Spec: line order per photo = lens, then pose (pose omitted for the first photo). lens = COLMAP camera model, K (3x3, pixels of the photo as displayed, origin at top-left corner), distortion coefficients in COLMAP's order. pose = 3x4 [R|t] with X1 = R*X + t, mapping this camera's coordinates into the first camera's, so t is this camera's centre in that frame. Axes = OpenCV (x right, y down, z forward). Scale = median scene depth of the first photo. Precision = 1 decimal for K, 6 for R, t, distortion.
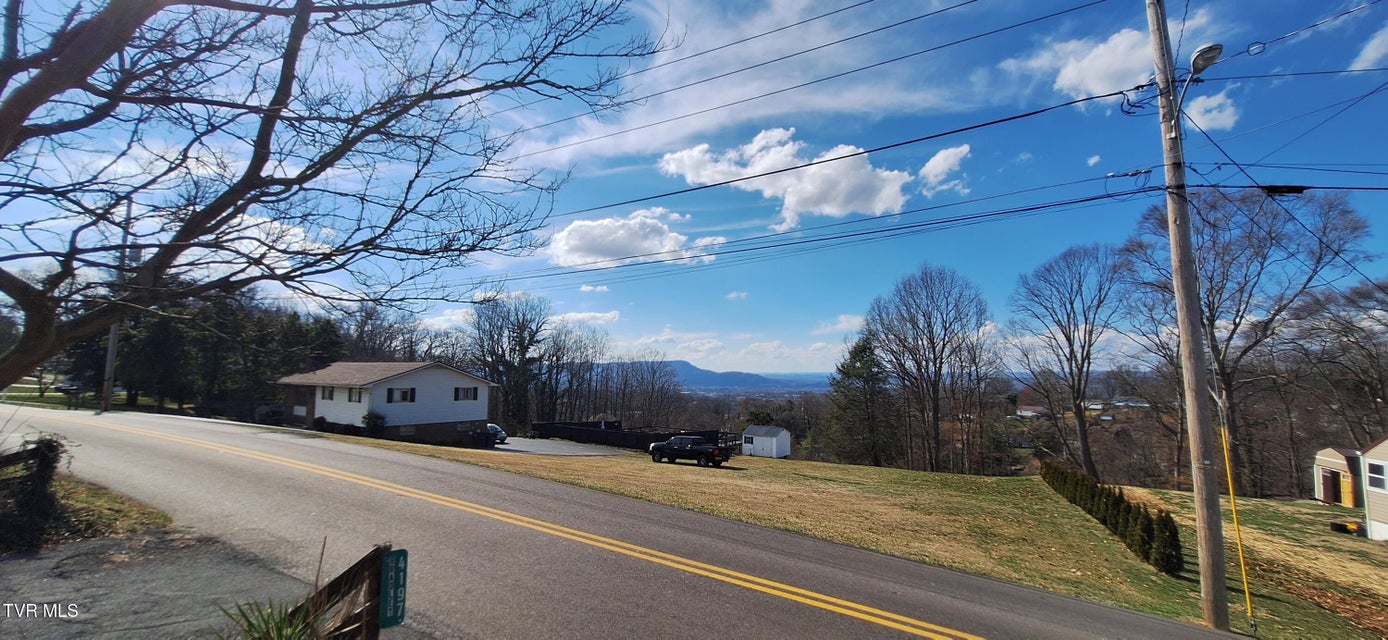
lens RADIAL K [[552.9, 0, 696.5], [0, 552.9, 336.5], [0, 0, 1]] dist [-0.004075, 0.002735]
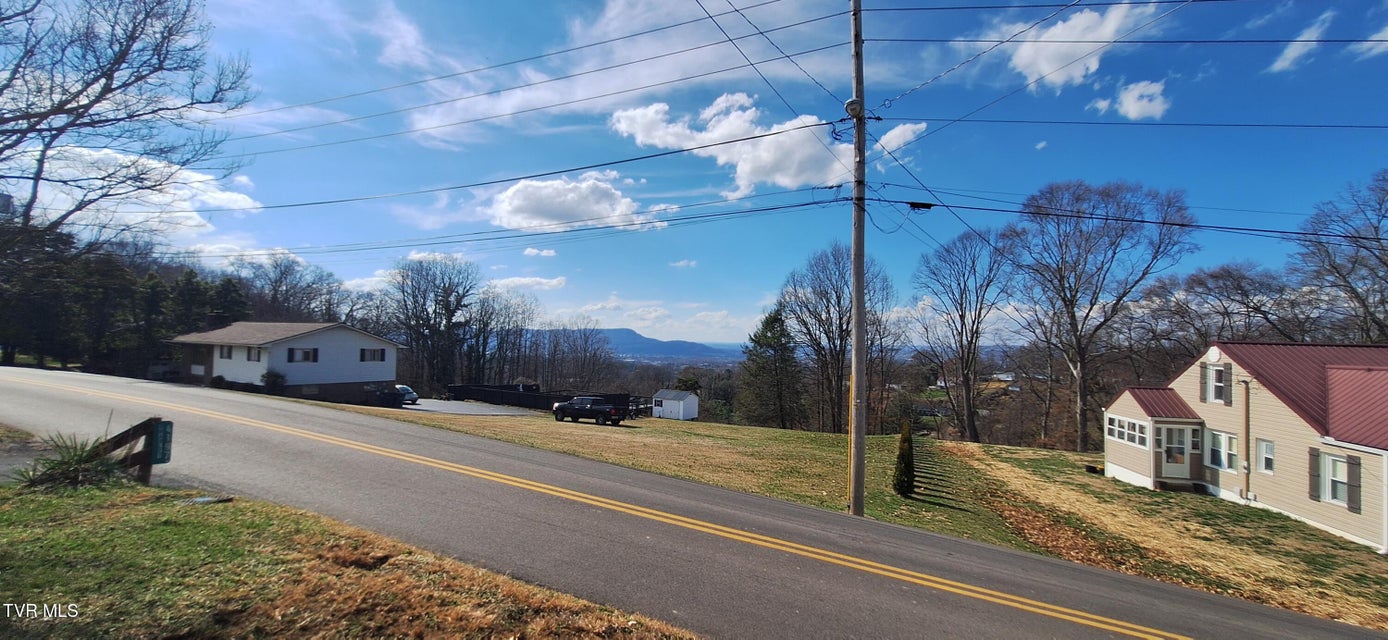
lens RADIAL K [[552.9, 0, 697.8], [0, 552.9, 344.6], [0, 0, 1]] dist [-0.004075, 0.002735]
pose [[0.995014, 0.016054, 0.098434, 0.150425], [-0.022977, 0.997310, 0.069610, -0.001475], [-0.097052, -0.071525, 0.992706, -0.135314]]
